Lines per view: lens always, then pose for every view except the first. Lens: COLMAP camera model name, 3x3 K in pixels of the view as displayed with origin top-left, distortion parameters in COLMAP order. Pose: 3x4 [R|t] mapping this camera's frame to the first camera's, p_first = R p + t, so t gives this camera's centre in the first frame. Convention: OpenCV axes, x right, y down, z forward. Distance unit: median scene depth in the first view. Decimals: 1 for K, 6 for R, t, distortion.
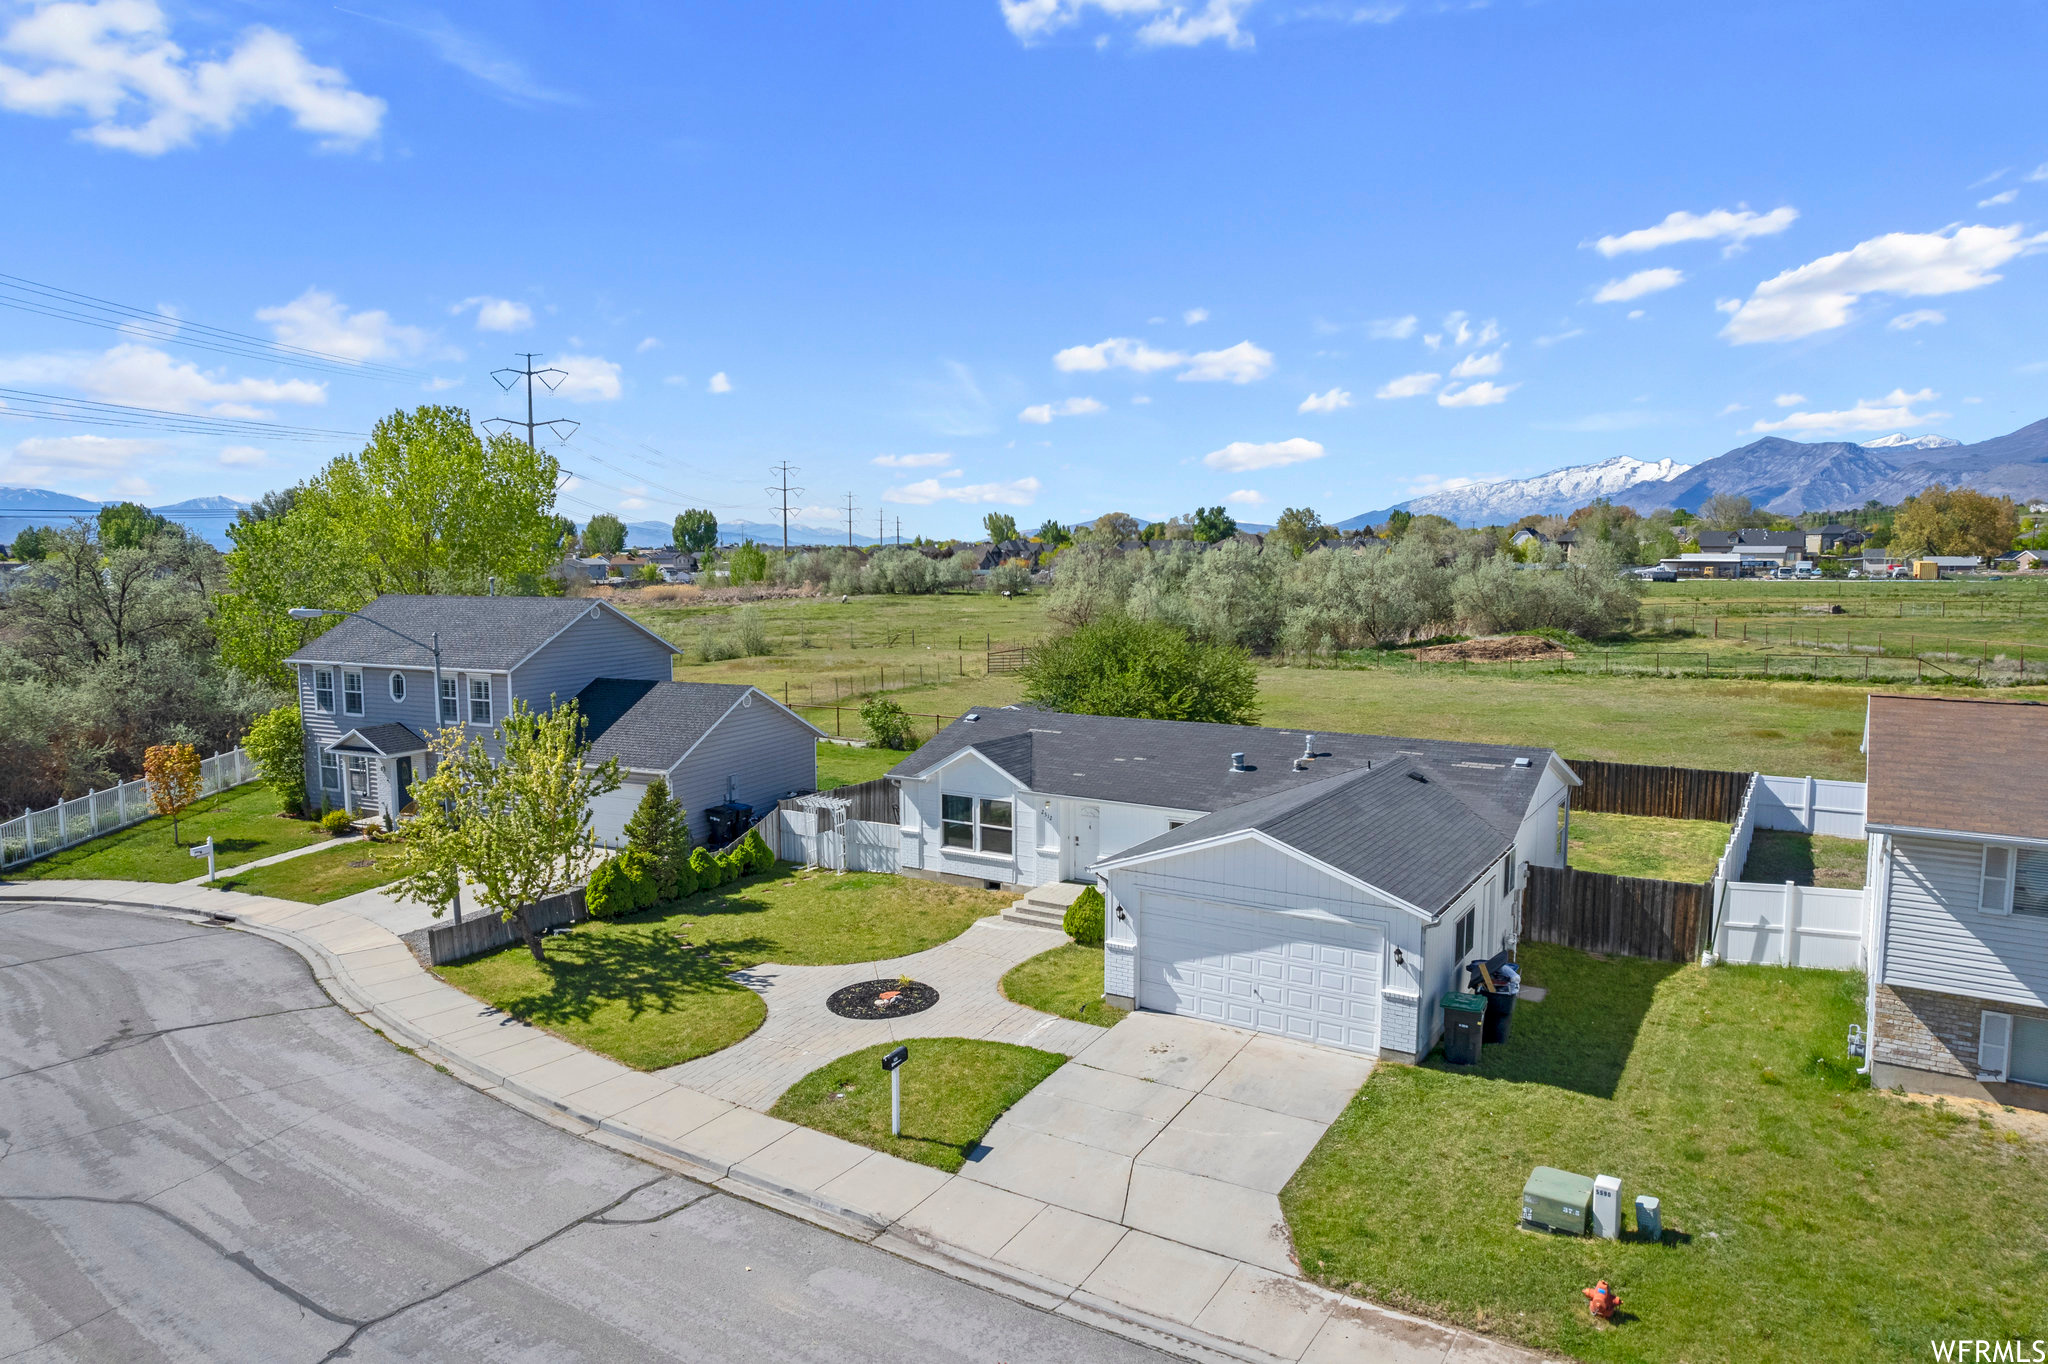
lens RADIAL K [[1301.4, 0, 1024.0], [0, 1301.4, 682.0], [0, 0, 1]] dist [-0.072645, 0.066262]
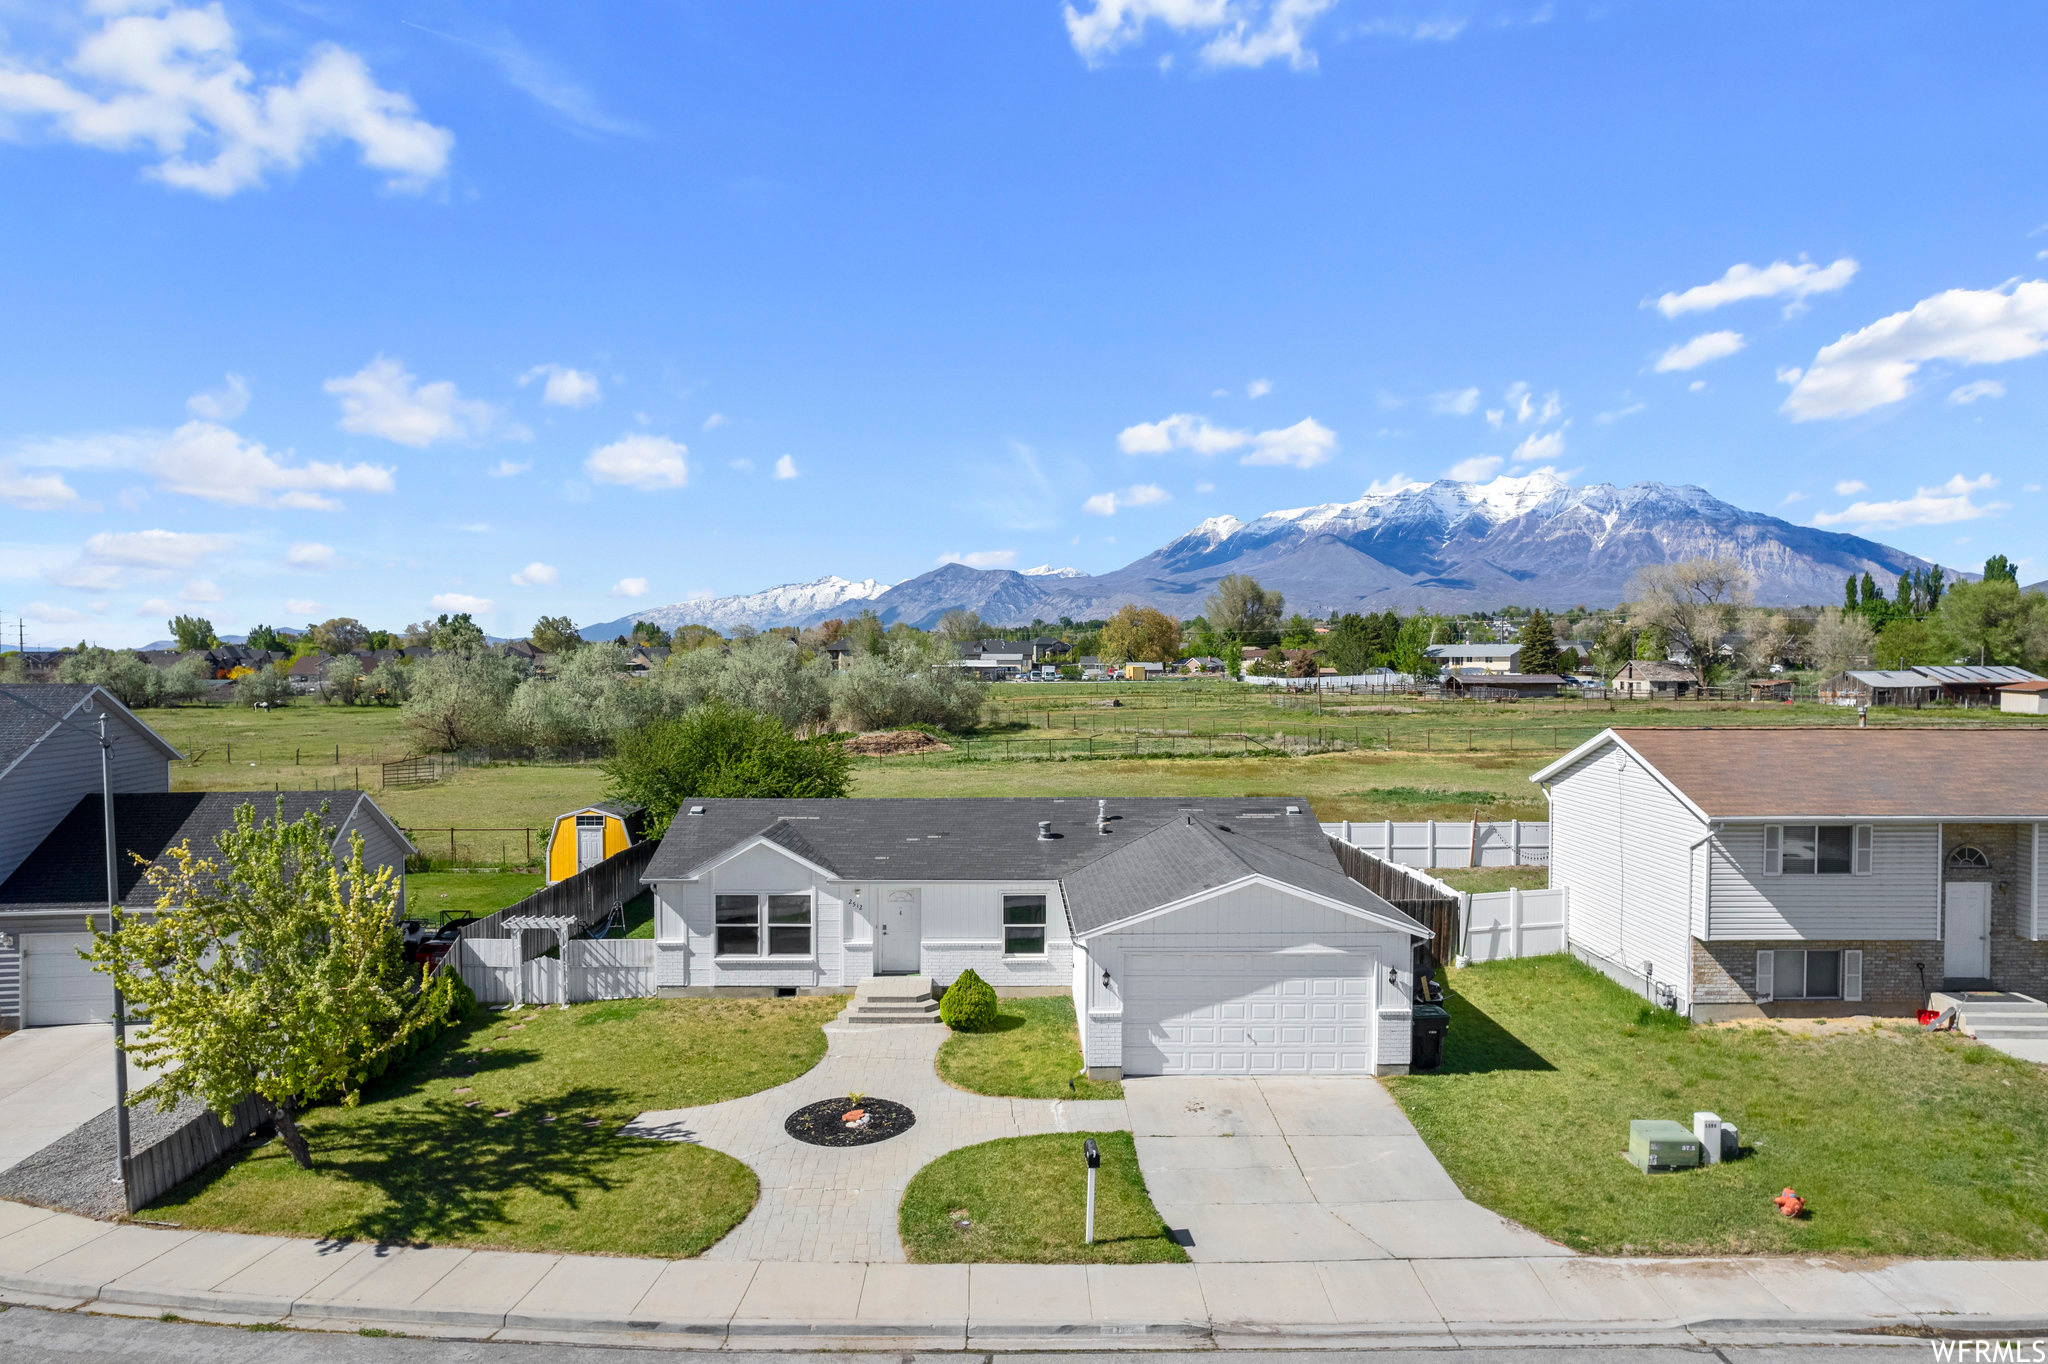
lens RADIAL K [[1305.9, 0, 1024.0], [0, 1305.9, 682.0], [0, 0, 1]] dist [-0.076573, 0.065011]
pose [[0.839144, -0.005317, 0.543884, -0.442947], [0.052030, 0.996151, -0.070536, 0.019457], [-0.541415, 0.087488, 0.836191, 0.178174]]
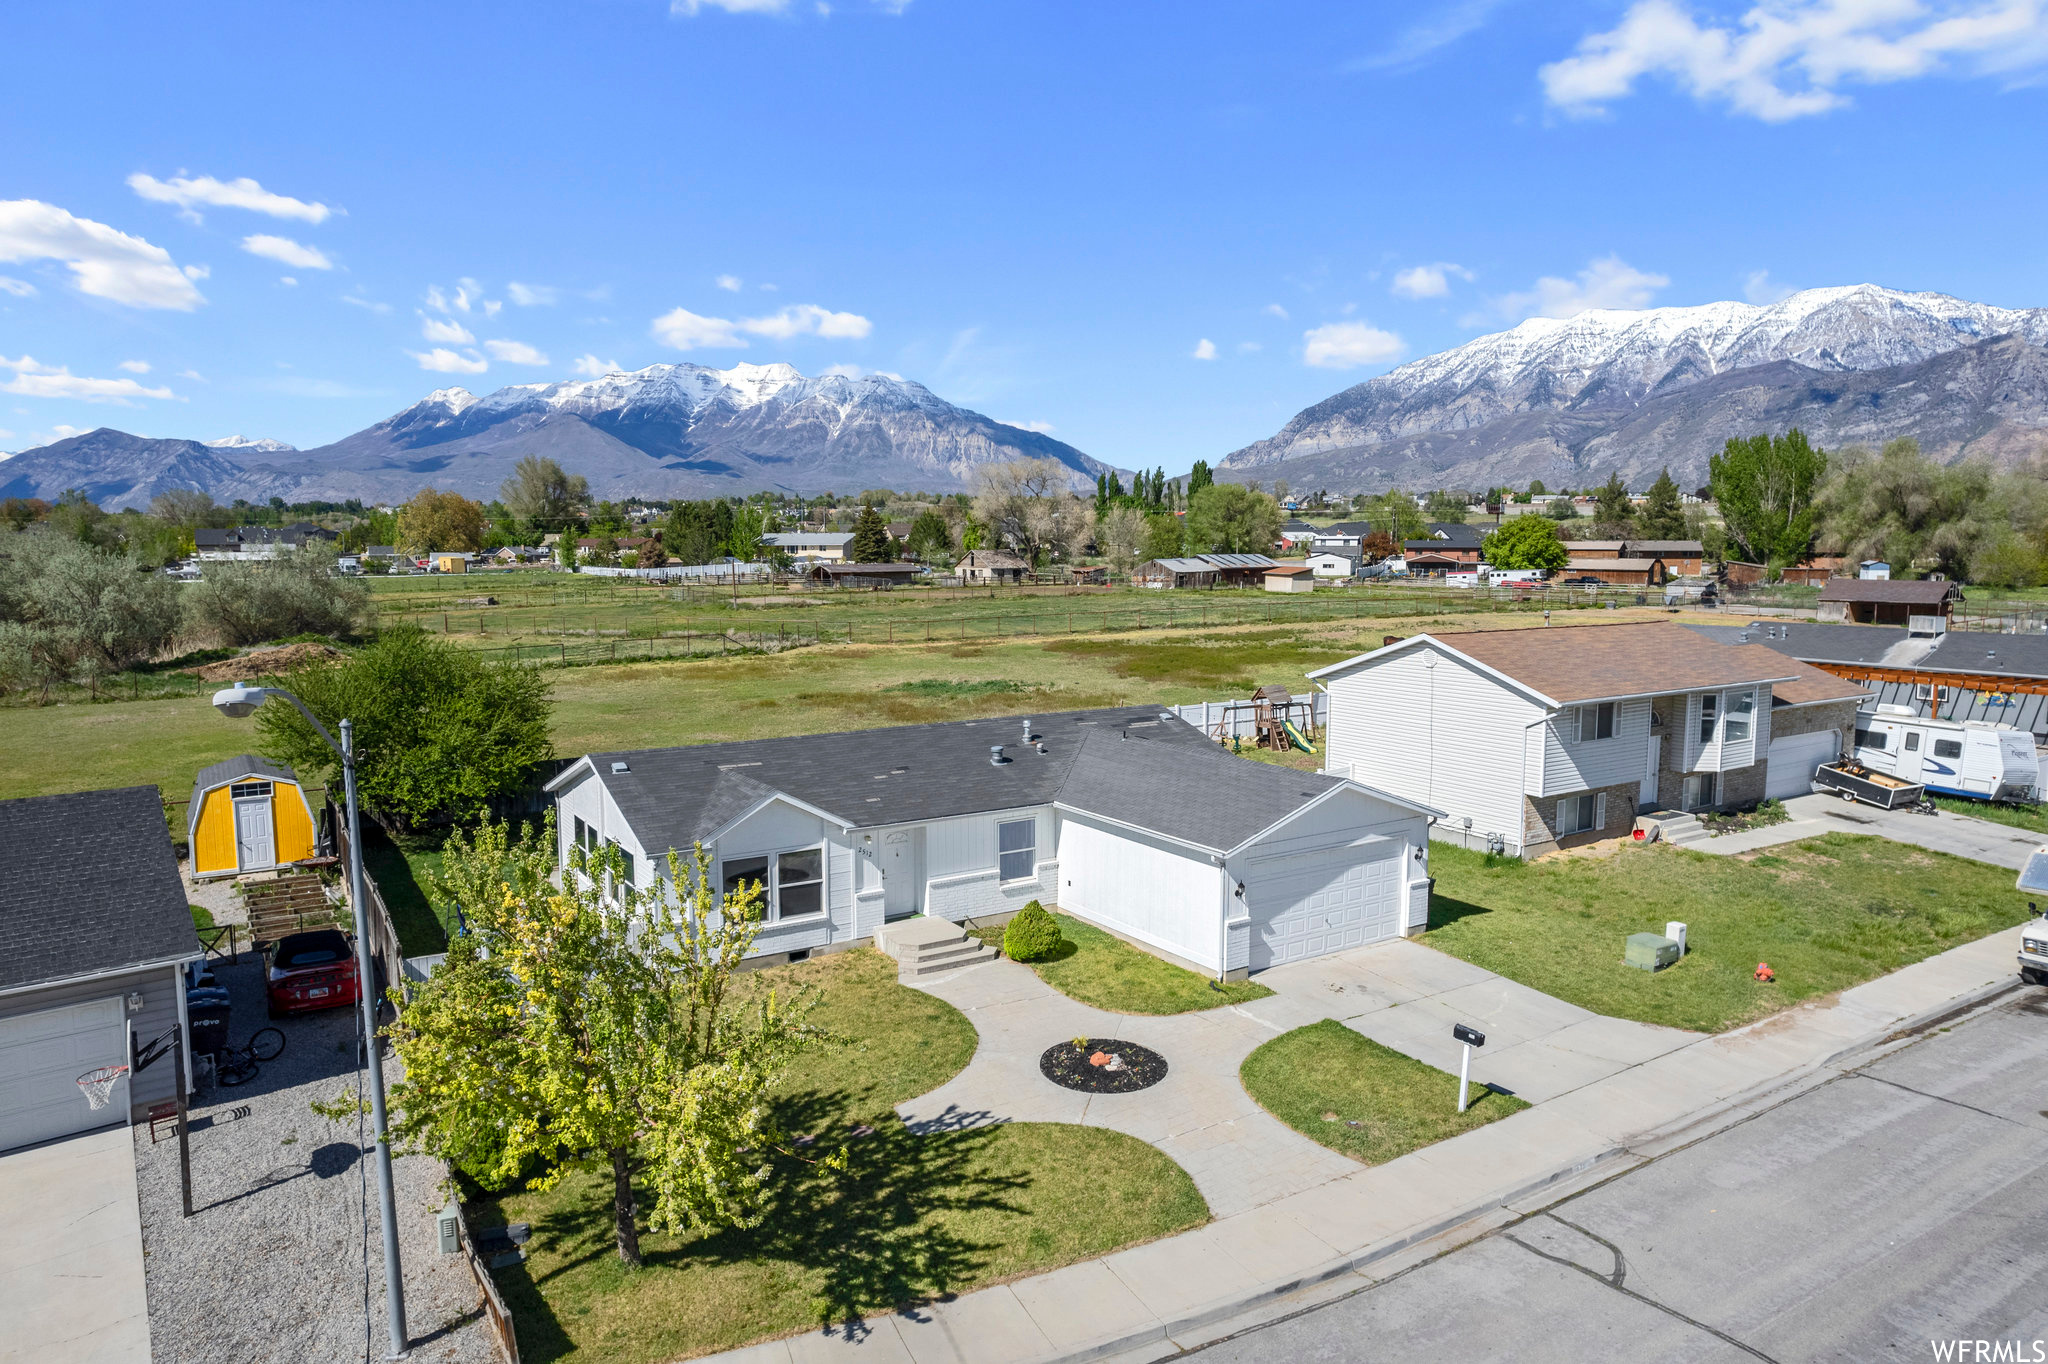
lens RADIAL K [[1305.9, 0, 1024.0], [0, 1305.9, 682.0], [0, 0, 1]] dist [-0.076573, 0.065011]
pose [[0.422269, -0.093381, 0.901648, -0.820329], [0.092530, 0.993924, 0.059603, -0.059921], [-0.901736, 0.058261, 0.428344, 0.613282]]
